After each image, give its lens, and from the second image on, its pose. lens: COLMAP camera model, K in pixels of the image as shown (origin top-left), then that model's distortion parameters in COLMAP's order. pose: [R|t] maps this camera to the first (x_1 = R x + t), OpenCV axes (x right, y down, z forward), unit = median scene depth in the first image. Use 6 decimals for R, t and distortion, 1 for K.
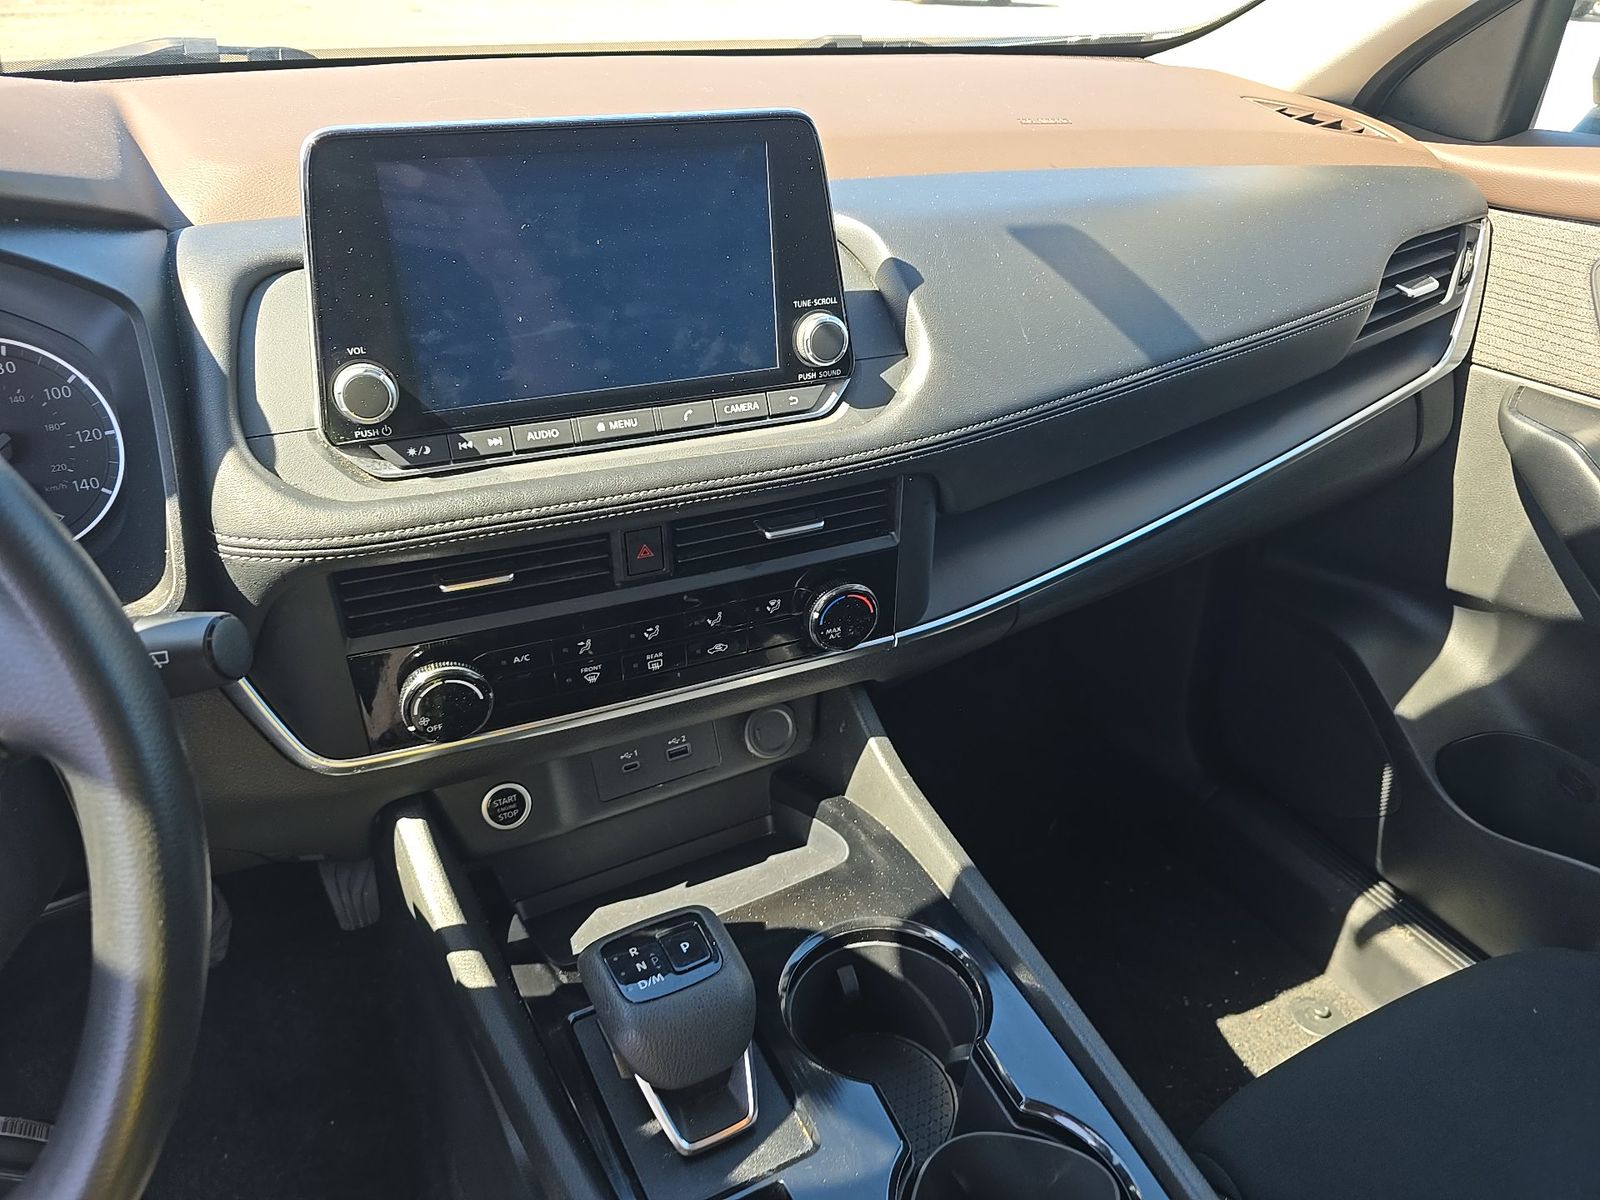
lens RADIAL K [[1133.4, 0, 791.5], [0, 1133.4, 612.5], [0, 0, 1]] dist [0.009066, -0.030819]
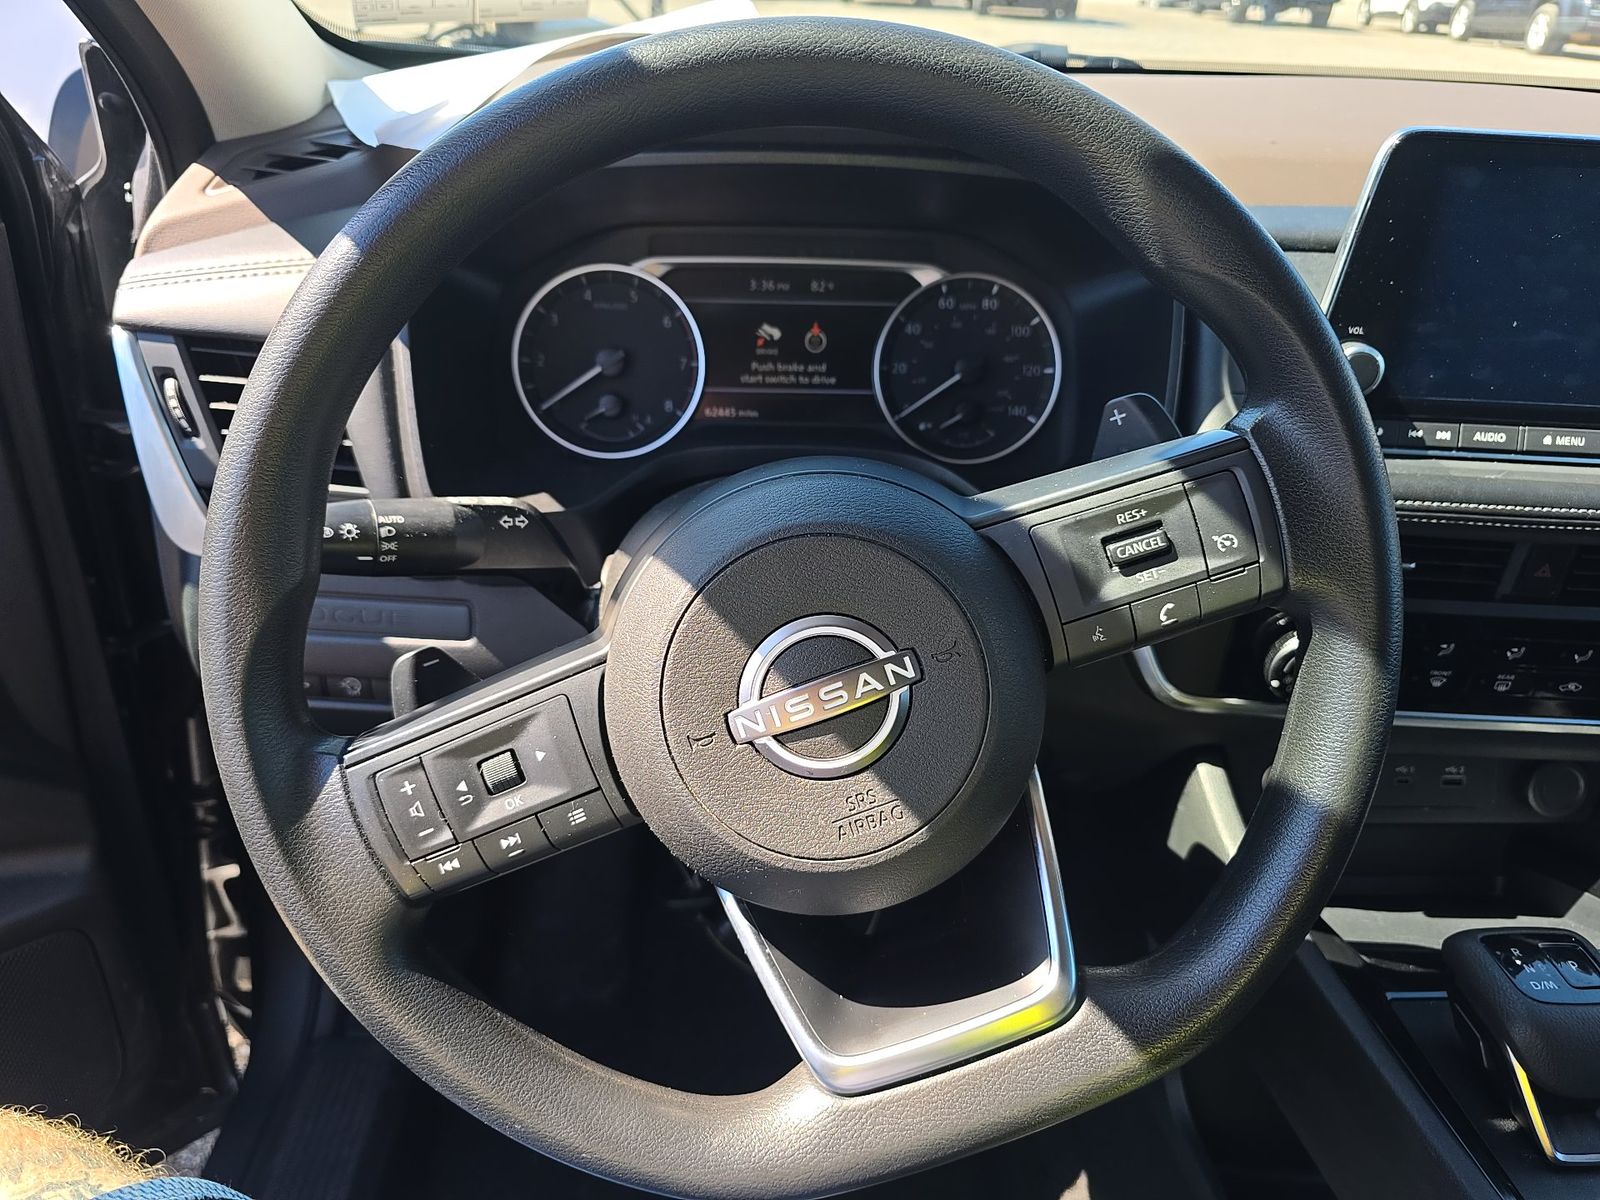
lens RADIAL K [[1133.4, 0, 787.8], [0, 1133.4, 599.3], [0, 0, 1]] dist [0.009066, -0.030819]
pose [[0.887208, 0.231687, -0.398976, -0.326046], [-0.241739, 0.970000, 0.025725, 0.107505], [0.392967, 0.073625, 0.916600, -0.167386]]
